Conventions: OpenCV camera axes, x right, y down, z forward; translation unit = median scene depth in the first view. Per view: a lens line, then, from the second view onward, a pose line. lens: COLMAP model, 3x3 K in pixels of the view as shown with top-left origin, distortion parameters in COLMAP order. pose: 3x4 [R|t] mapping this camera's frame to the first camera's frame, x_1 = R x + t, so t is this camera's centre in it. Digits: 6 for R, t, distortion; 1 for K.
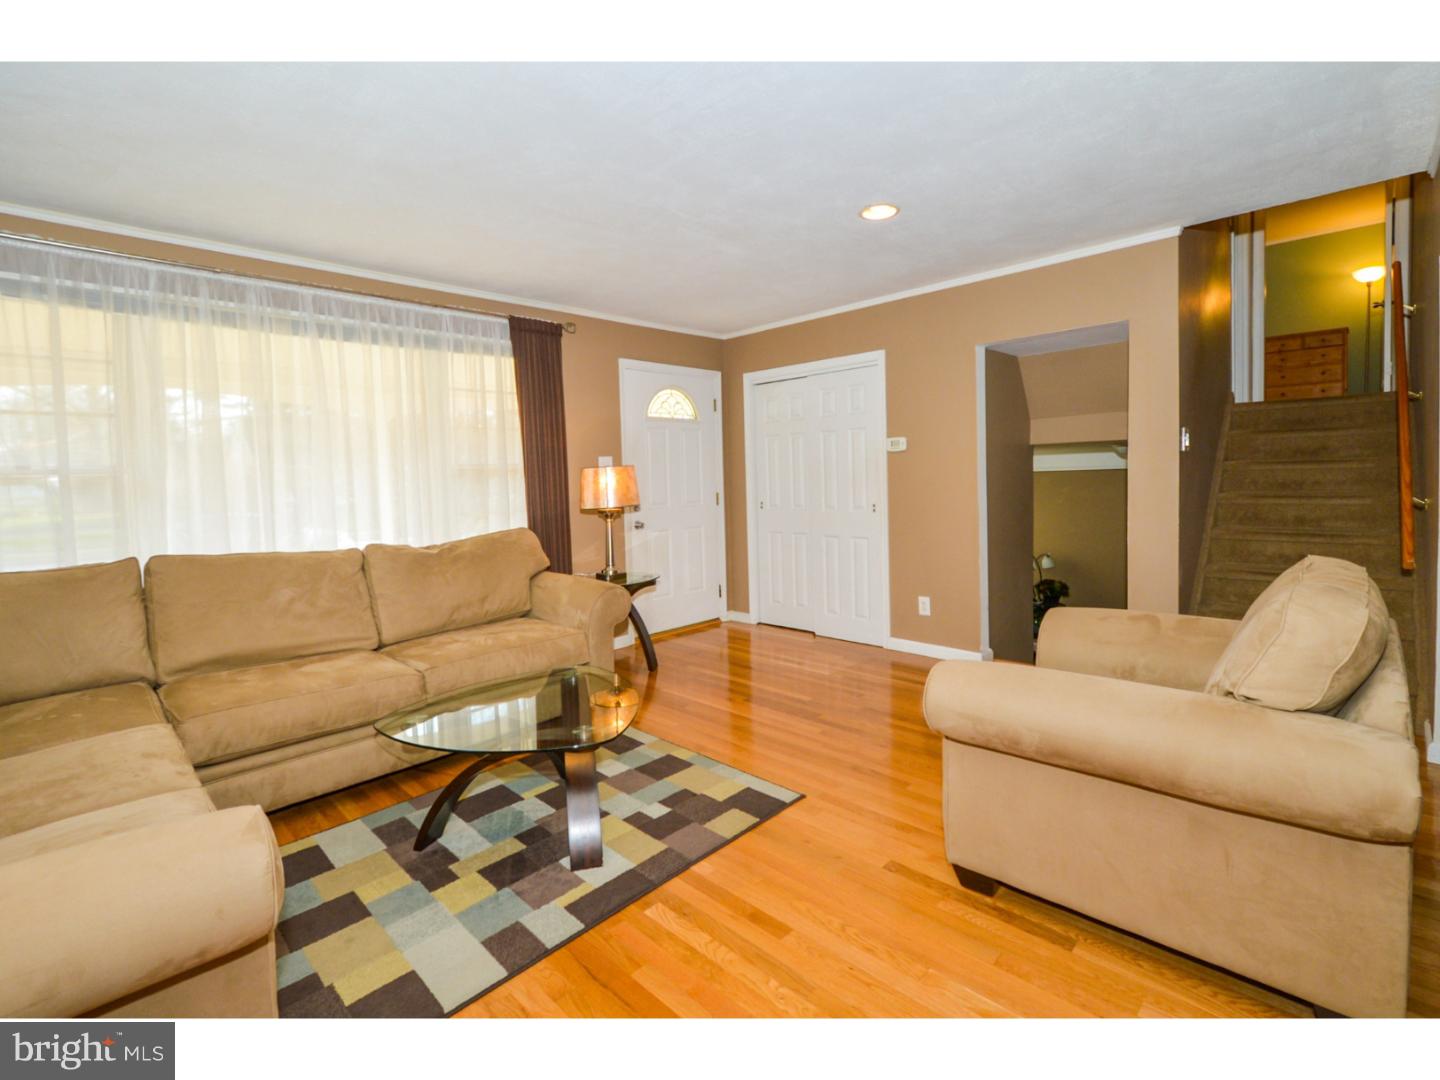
lens RADIAL K [[668.9, 0, 730.1], [0, 668.9, 528.2], [0, 0, 1]] dist [-0.009875, -0.002384]
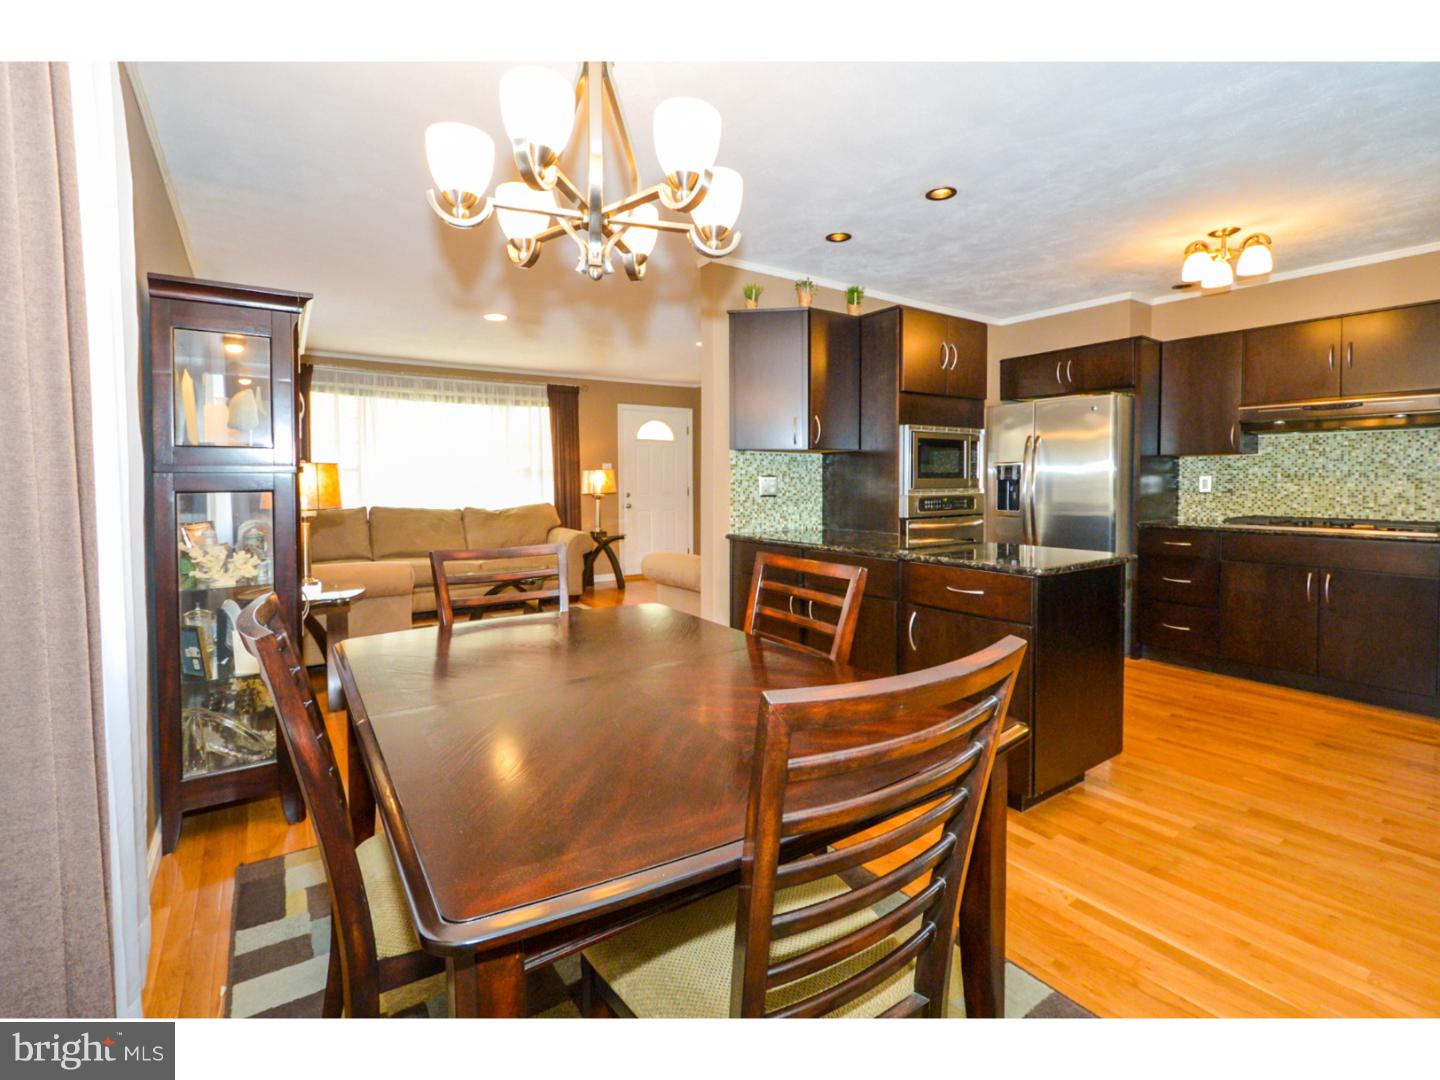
lens RADIAL K [[668.9, 0, 721.7], [0, 668.9, 526.7], [0, 0, 1]] dist [-0.009875, -0.002384]
pose [[0.978854, 0.039451, -0.200721, 0.545053], [-0.039095, 0.999219, 0.005736, 0.036526], [0.200791, 0.002232, 0.979632, -0.713122]]
